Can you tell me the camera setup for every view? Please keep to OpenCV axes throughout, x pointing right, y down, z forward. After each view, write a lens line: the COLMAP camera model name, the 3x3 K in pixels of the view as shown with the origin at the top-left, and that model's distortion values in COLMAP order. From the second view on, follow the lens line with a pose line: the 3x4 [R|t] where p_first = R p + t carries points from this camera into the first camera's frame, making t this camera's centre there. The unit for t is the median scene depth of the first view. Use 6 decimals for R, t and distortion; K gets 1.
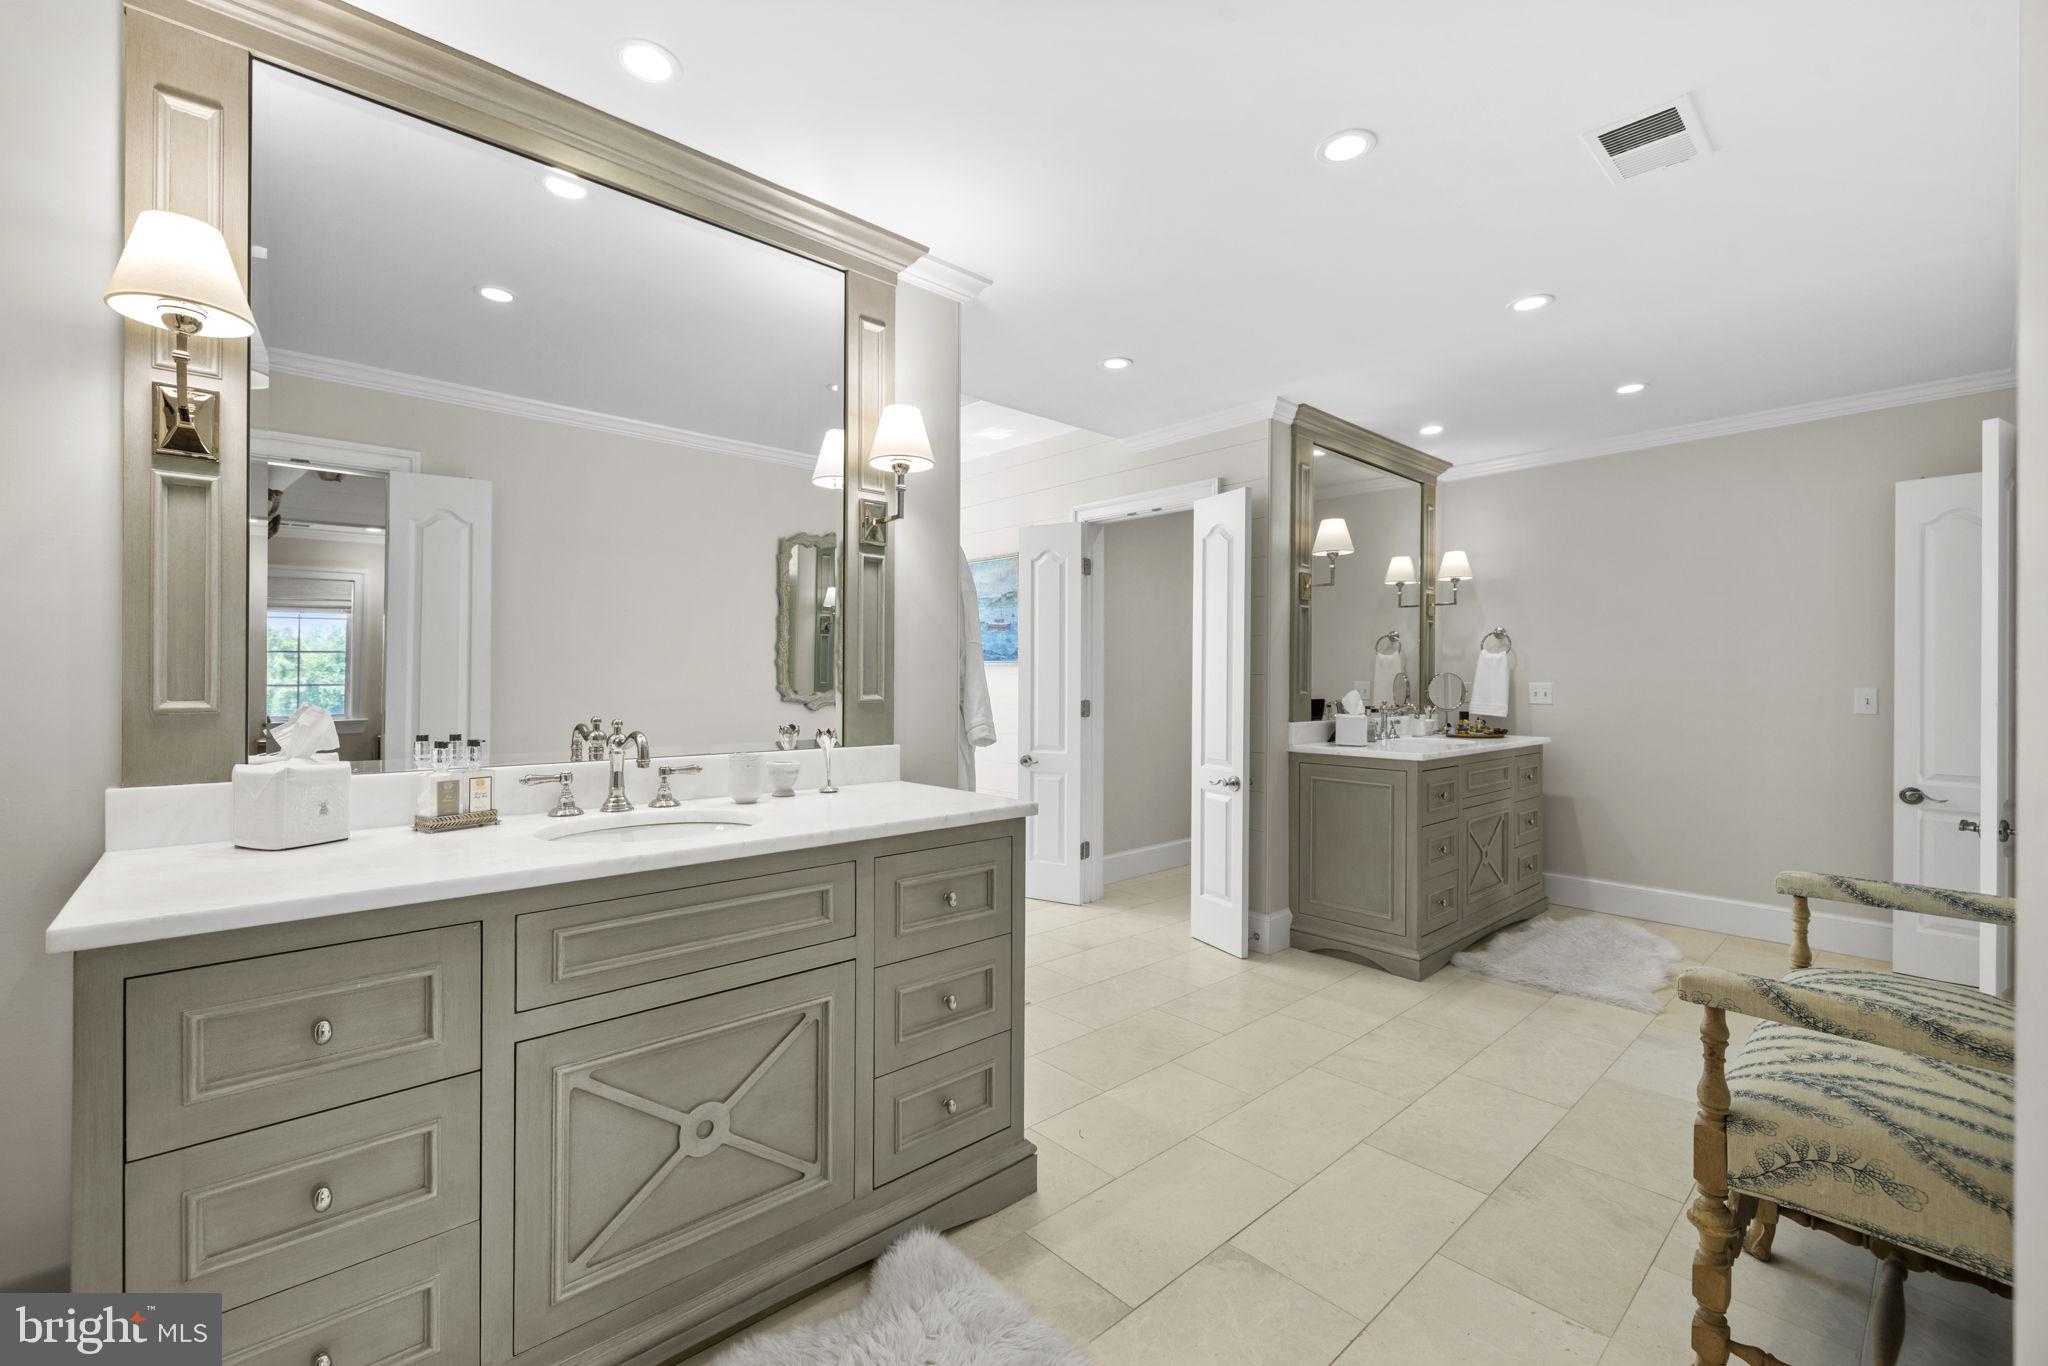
lens RADIAL K [[854.1, 0, 1003.0], [0, 854.1, 674.6], [0, 0, 1]] dist [-0.000988, 0.003538]
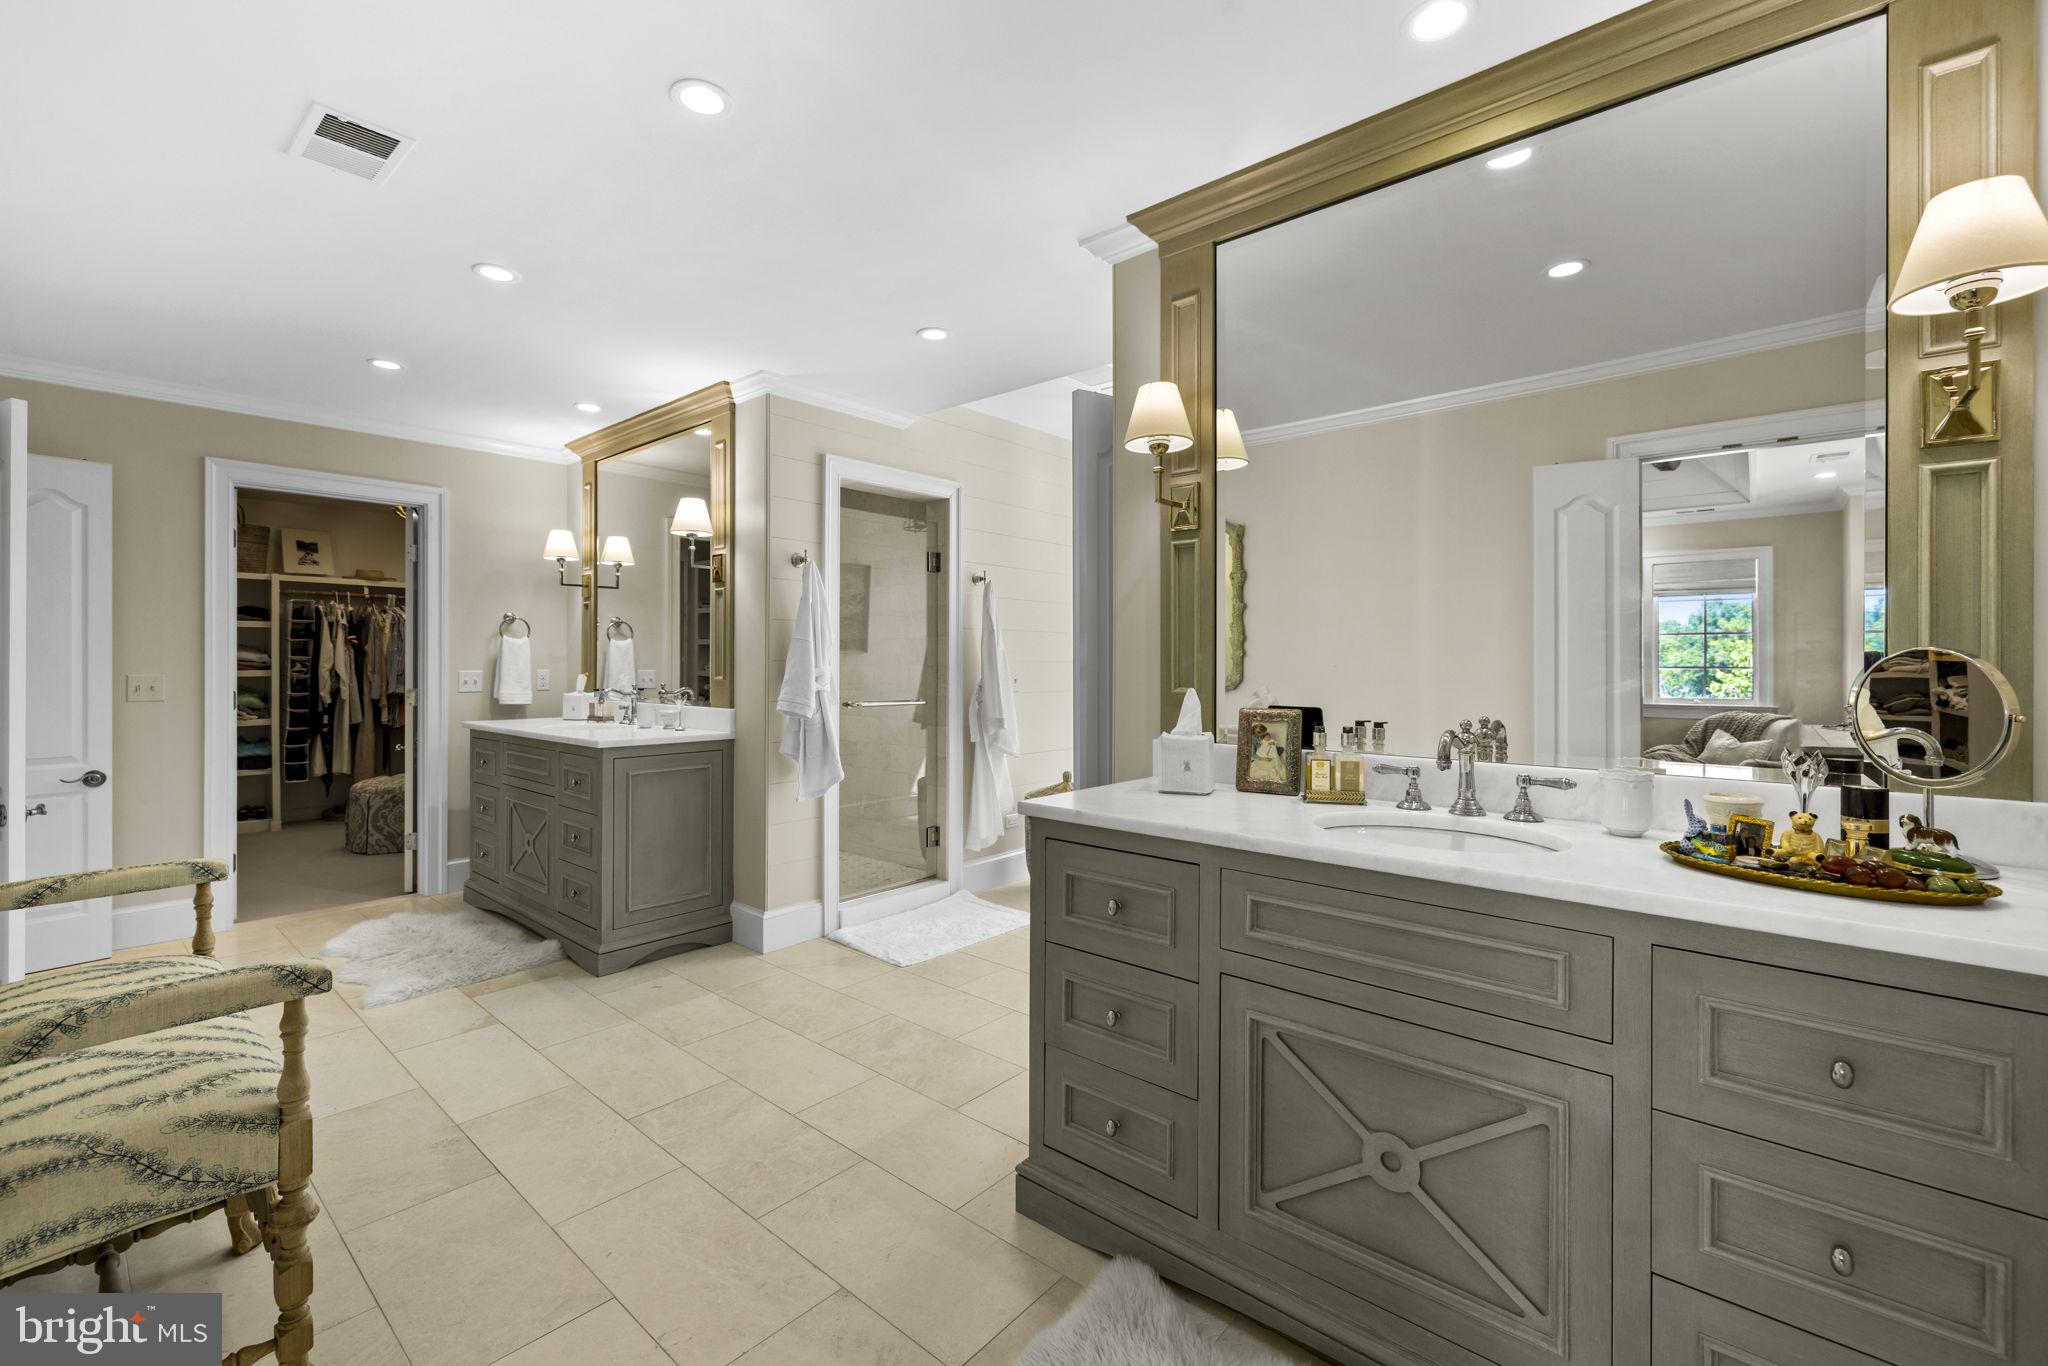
lens RADIAL K [[881.8, 0, 1022.7], [0, 881.8, 653.8], [0, 0, 1]] dist [-0.001940, -0.000314]
pose [[0.118099, -0.021792, -0.992763, 0.979698], [-0.002275, 0.999751, -0.022216, 0.011670], [0.992999, 0.004883, 0.118019, 0.863876]]
